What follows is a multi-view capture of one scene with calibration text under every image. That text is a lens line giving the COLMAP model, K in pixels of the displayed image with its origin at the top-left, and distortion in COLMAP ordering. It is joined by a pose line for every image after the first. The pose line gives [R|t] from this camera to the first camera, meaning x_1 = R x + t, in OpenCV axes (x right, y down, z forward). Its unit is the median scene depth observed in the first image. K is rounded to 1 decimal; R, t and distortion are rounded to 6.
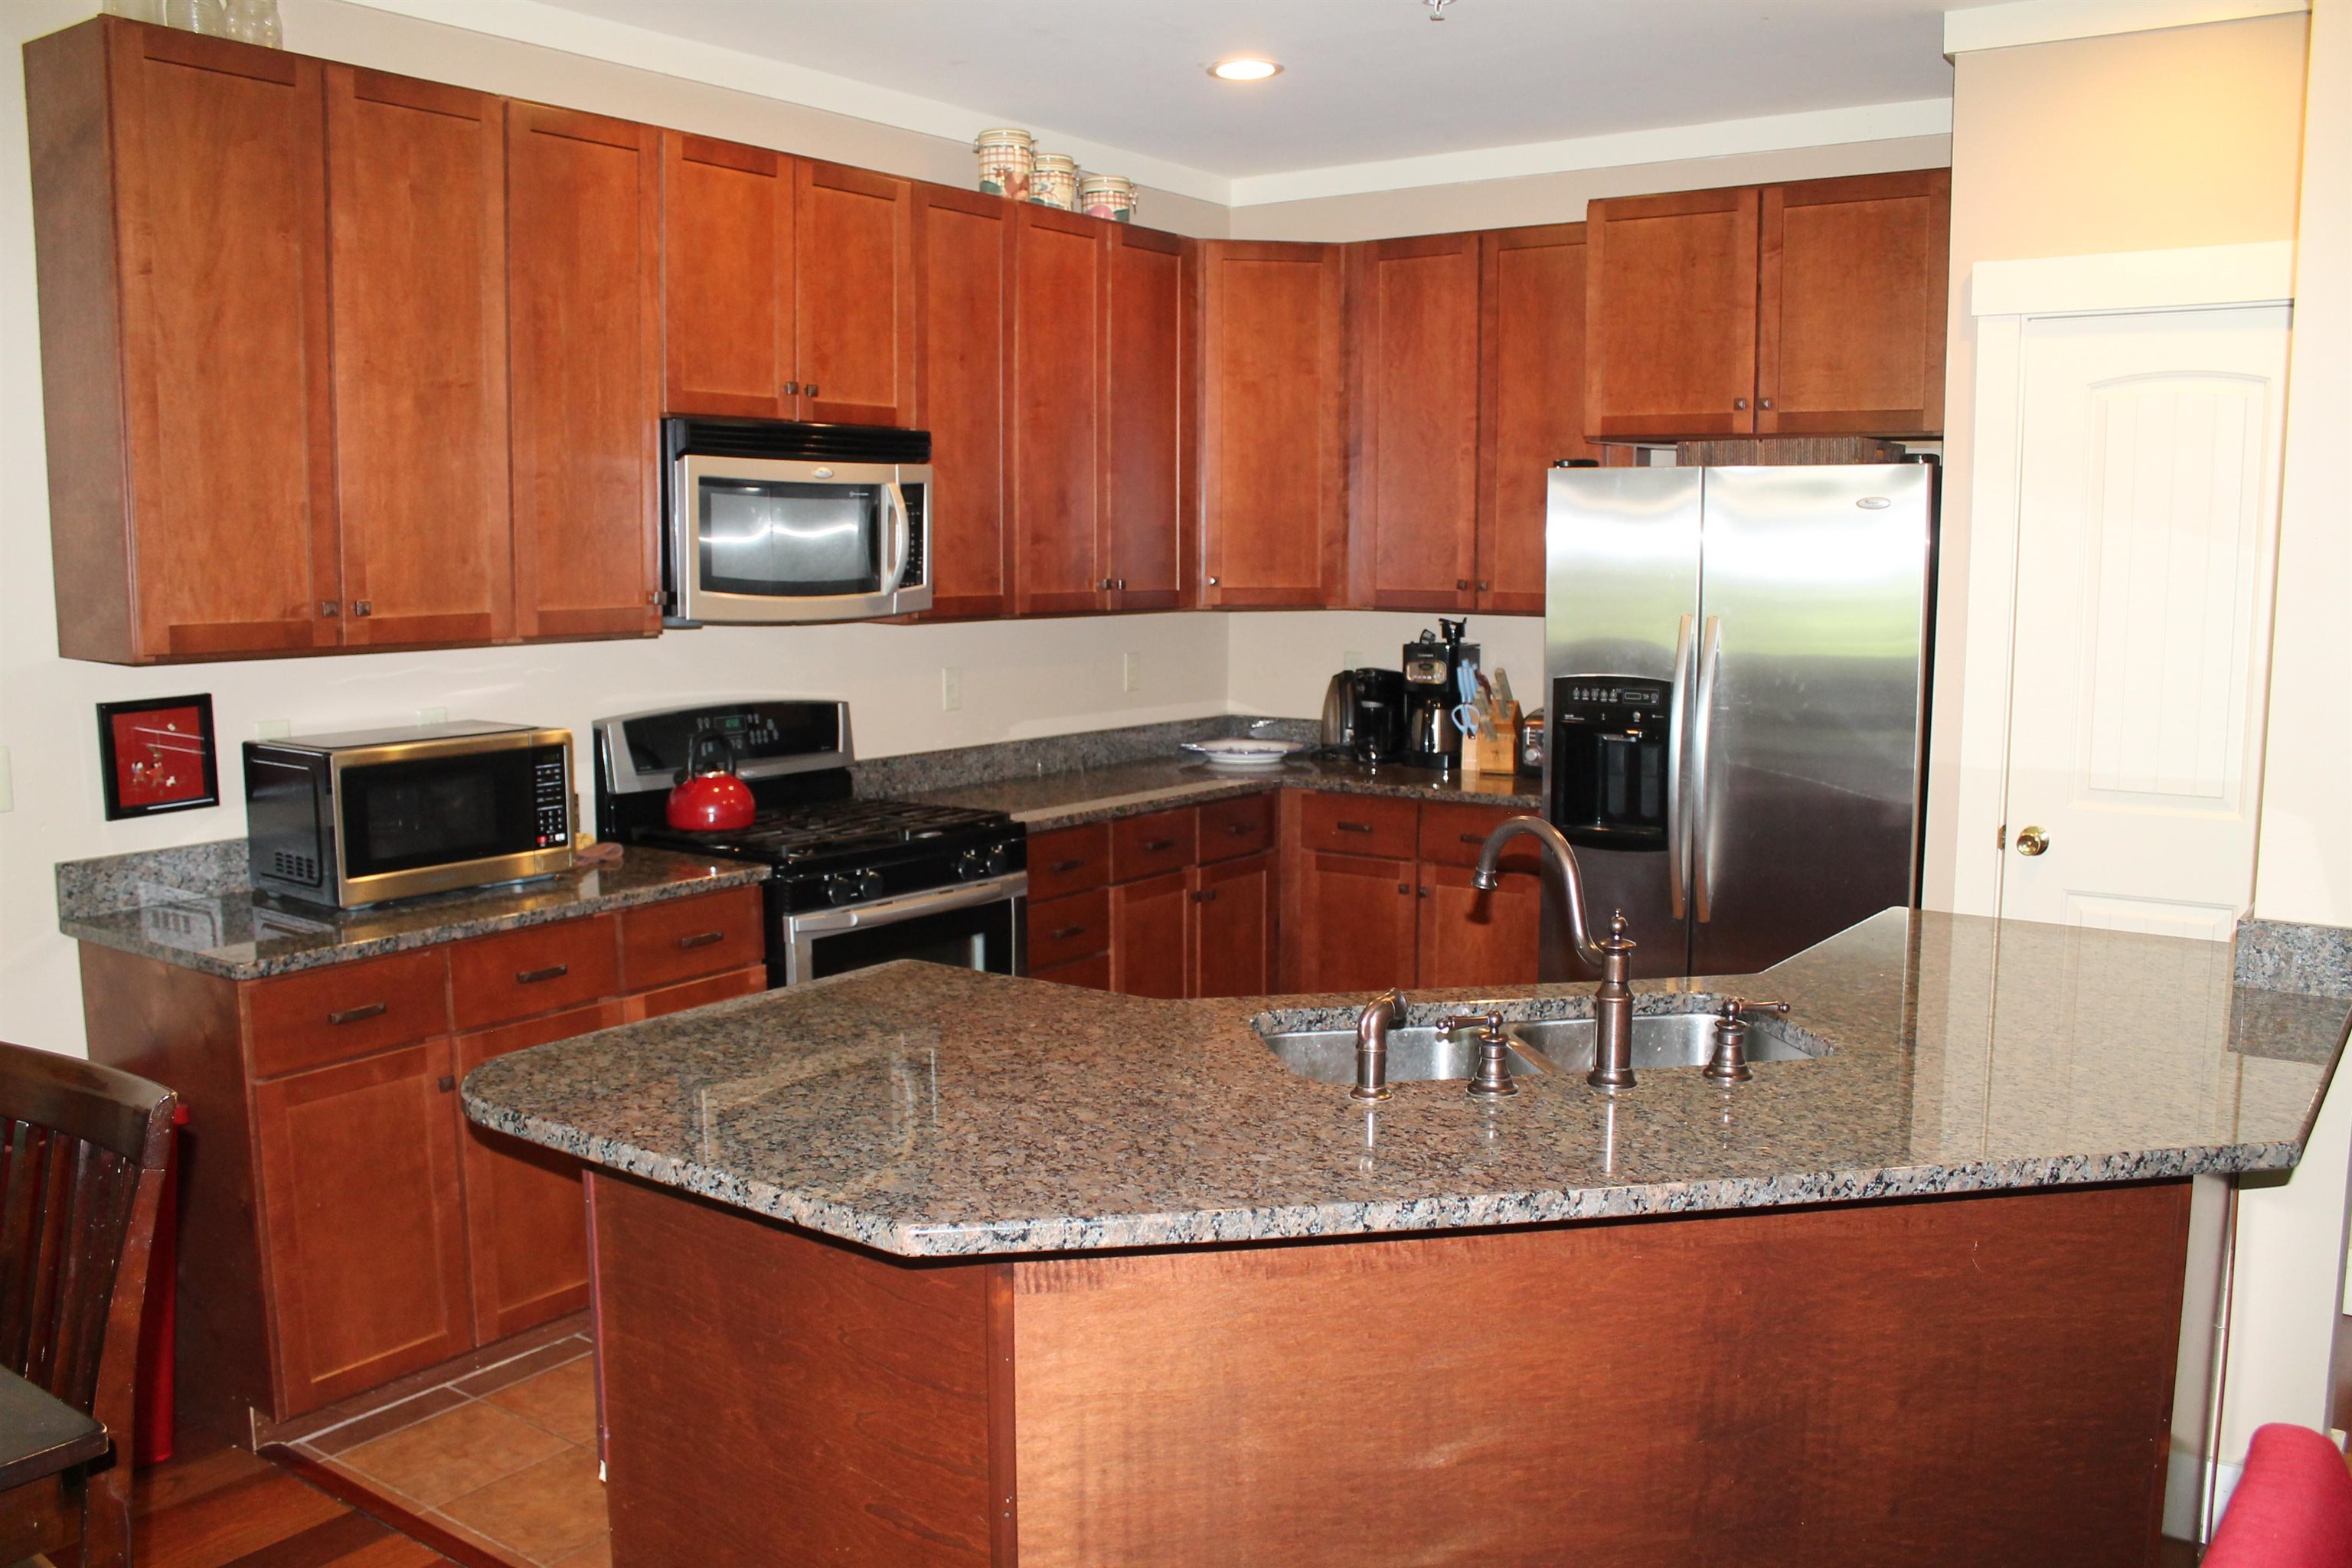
lens RADIAL K [[1980.2, 0, 1186.9], [0, 1980.2, 775.3], [0, 0, 1]] dist [-0.149131, 0.128163]
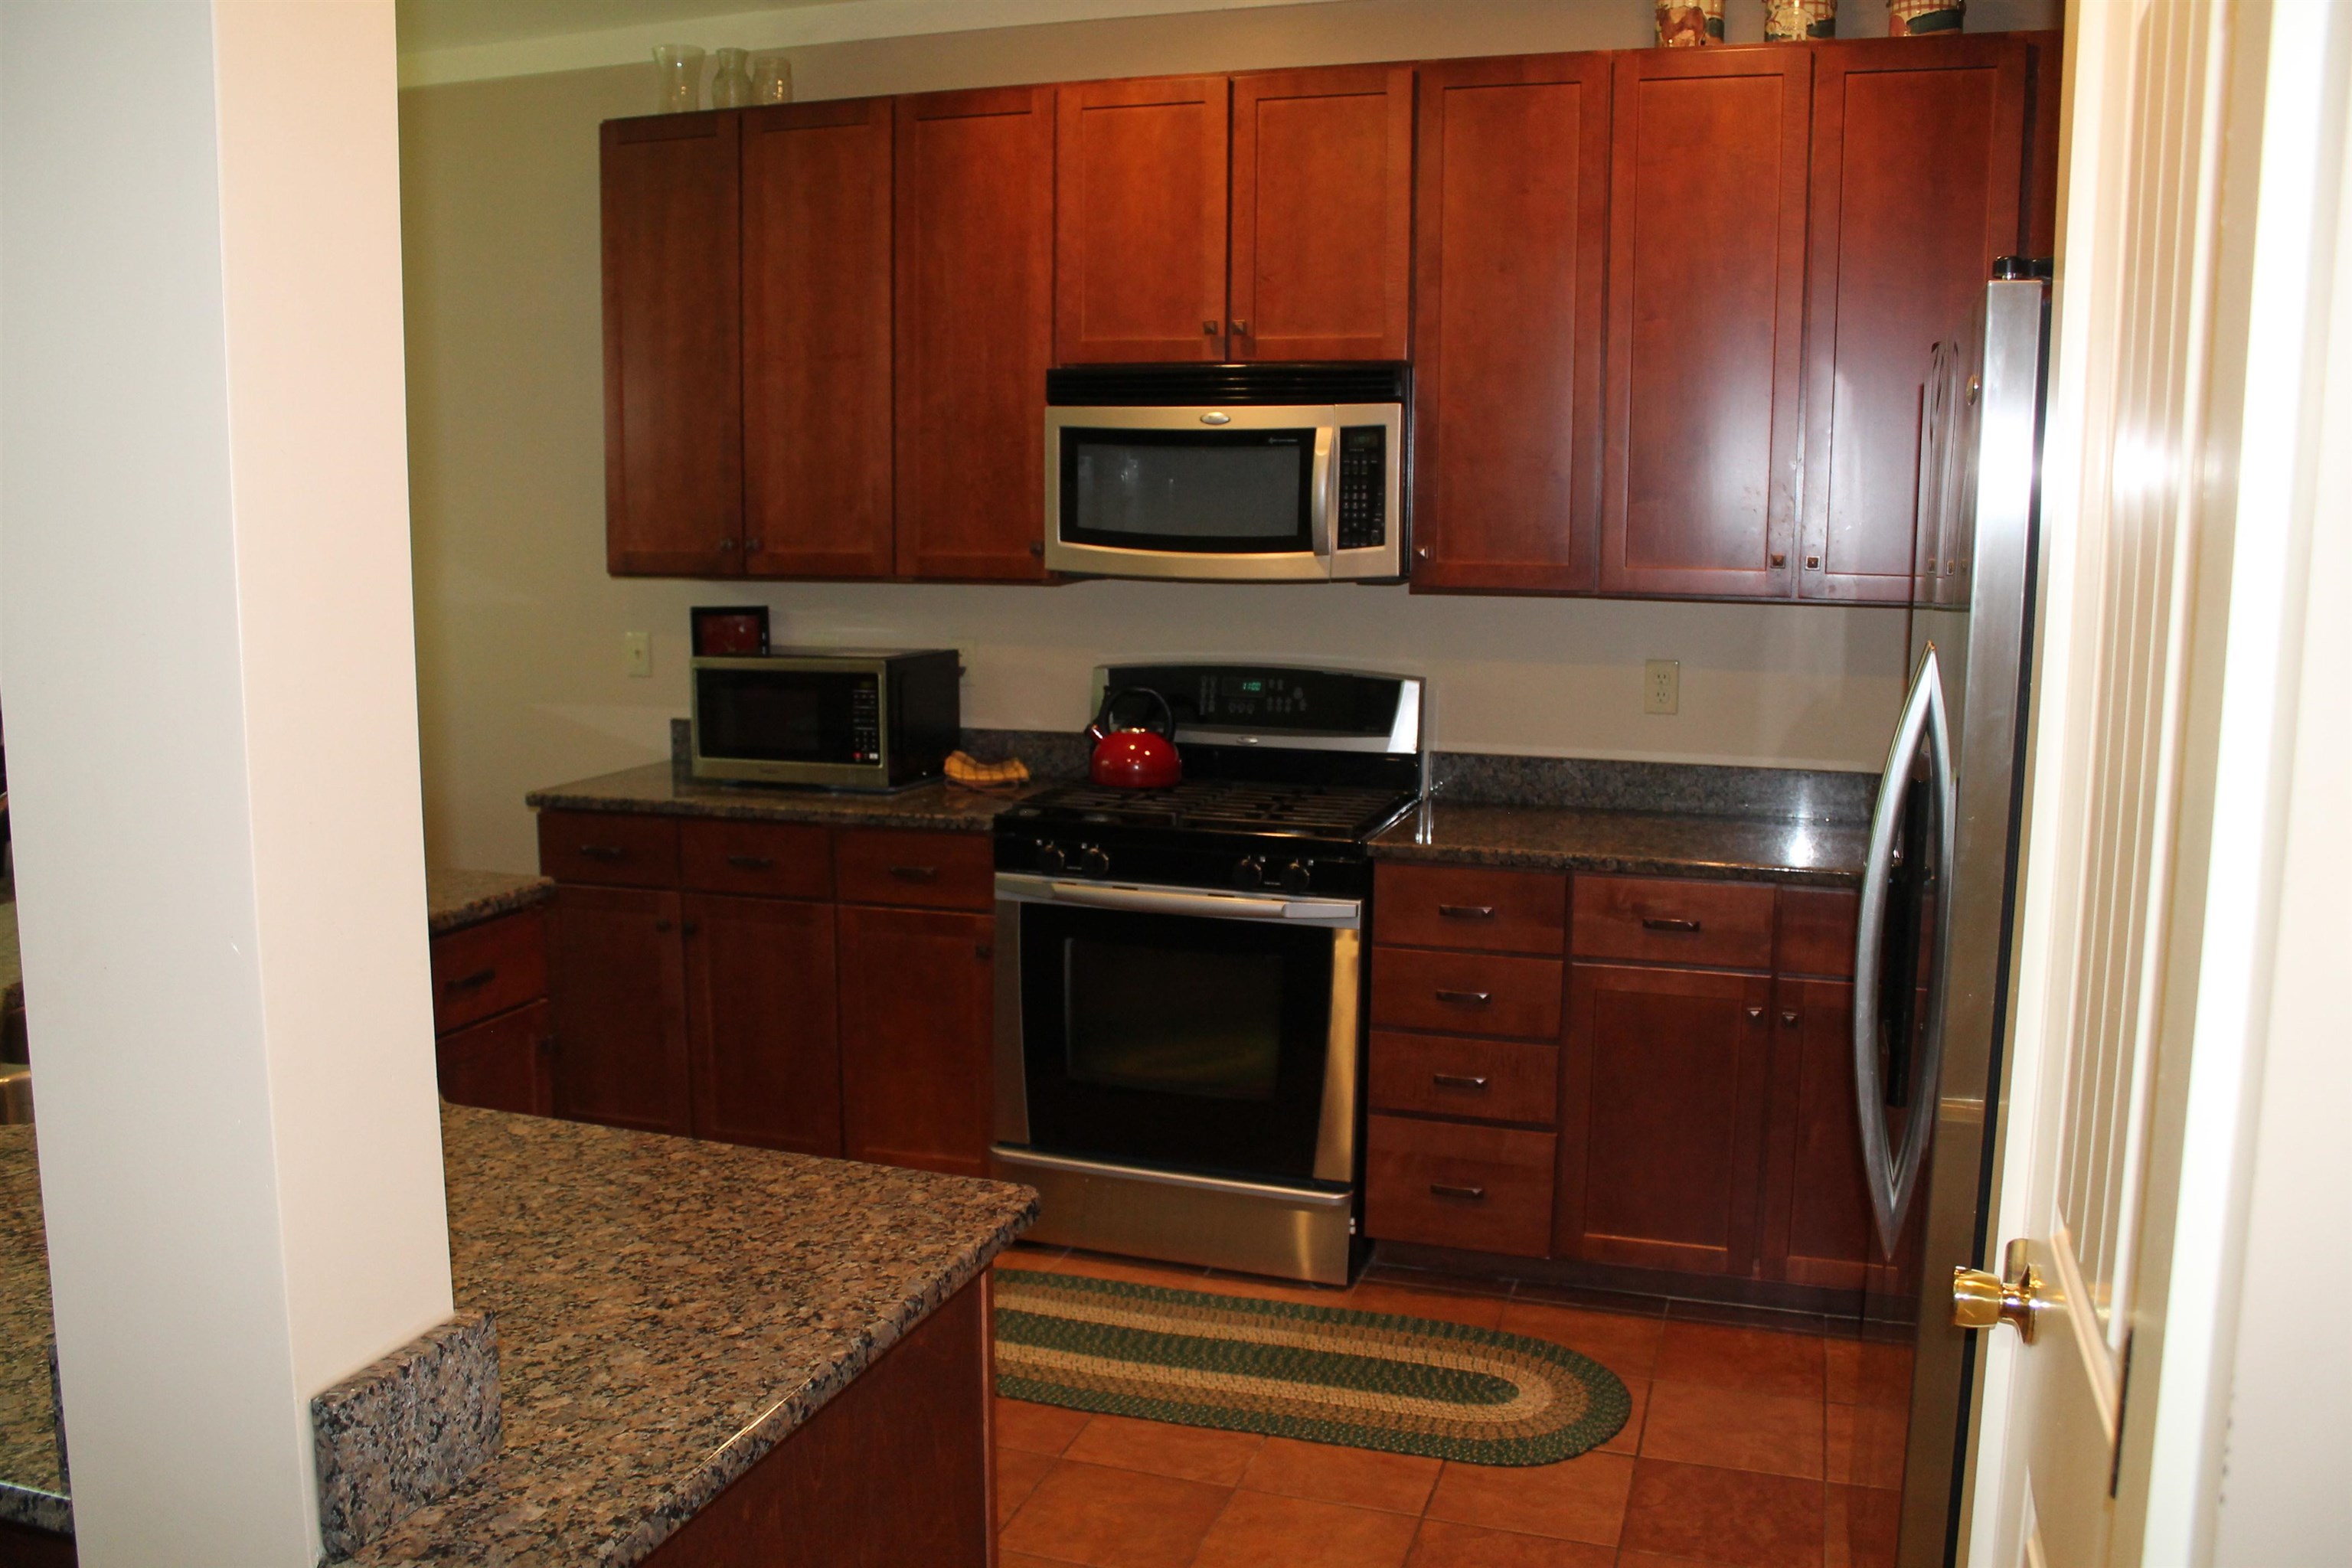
lens RADIAL K [[1980.2, 0, 1175.6], [0, 1980.2, 790.3], [0, 0, 1]] dist [-0.149131, 0.128163]
pose [[0.295249, 0.137242, -0.945512, 0.960305], [-0.117529, 0.987330, 0.106612, -0.107615], [0.948164, 0.079648, 0.307638, 0.978306]]
